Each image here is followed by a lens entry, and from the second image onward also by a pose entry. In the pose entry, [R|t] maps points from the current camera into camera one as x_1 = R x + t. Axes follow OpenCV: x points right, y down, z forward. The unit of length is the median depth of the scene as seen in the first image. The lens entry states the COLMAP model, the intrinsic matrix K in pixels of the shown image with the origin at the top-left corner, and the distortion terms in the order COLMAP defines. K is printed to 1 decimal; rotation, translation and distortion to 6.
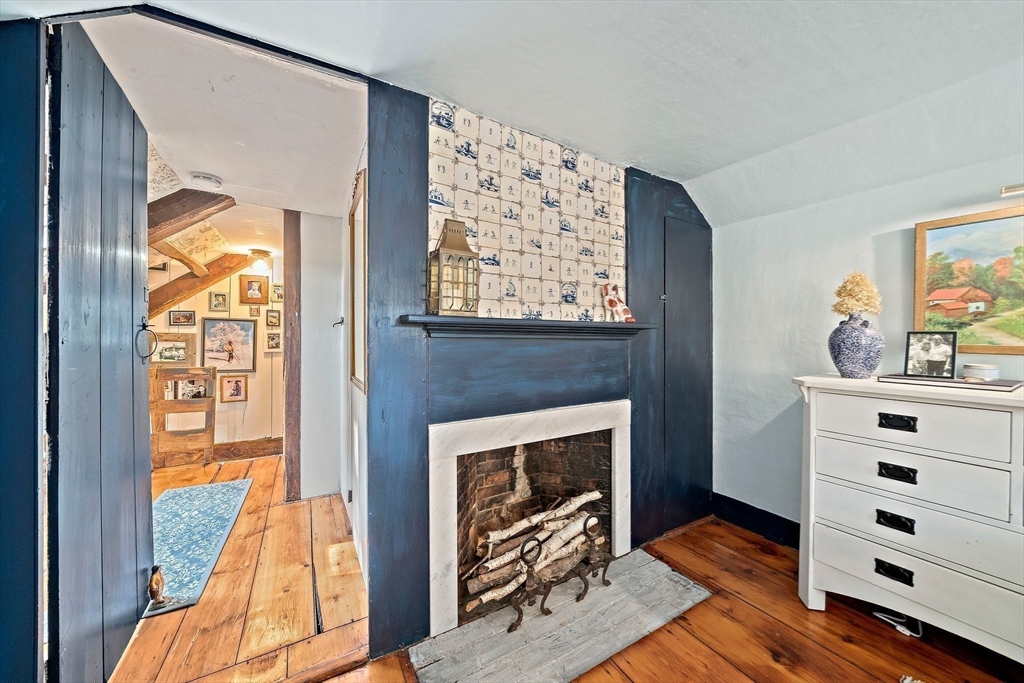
lens RADIAL K [[355.1, 0, 517.2], [0, 355.1, 338.7], [0, 0, 1]] dist [-0.010736, 0.000153]
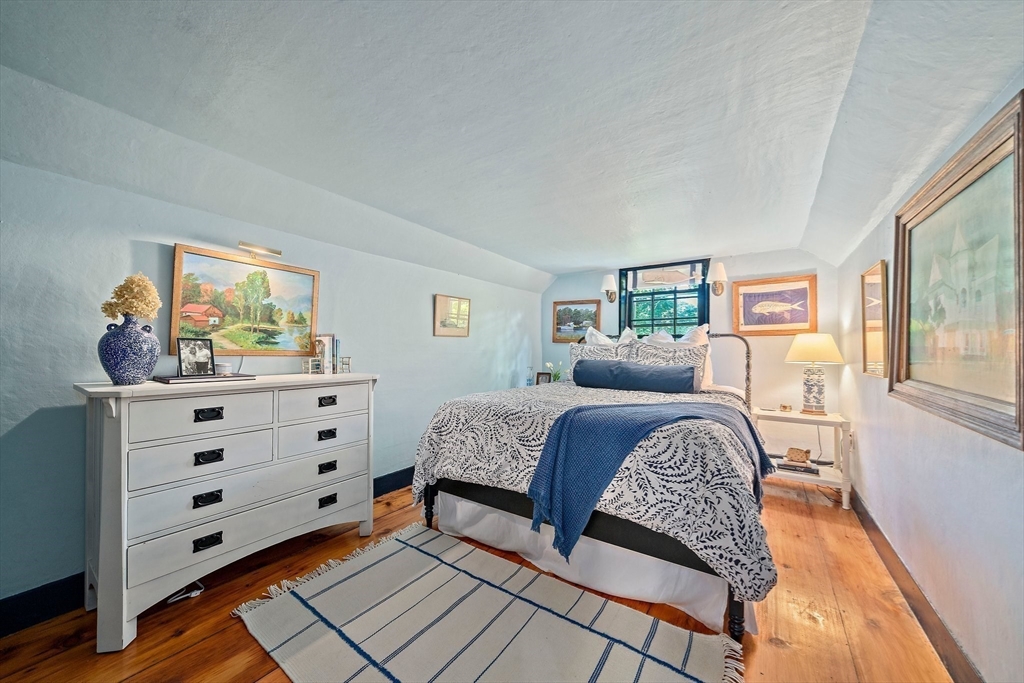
lens RADIAL K [[355.1, 0, 518.5], [0, 355.1, 347.4], [0, 0, 1]] dist [-0.010736, 0.000153]
pose [[-0.414202, -0.000341, 0.910185, -0.396098], [-0.007162, 0.999970, -0.002885, 0.006977], [-0.910157, -0.007714, -0.414193, 0.491813]]
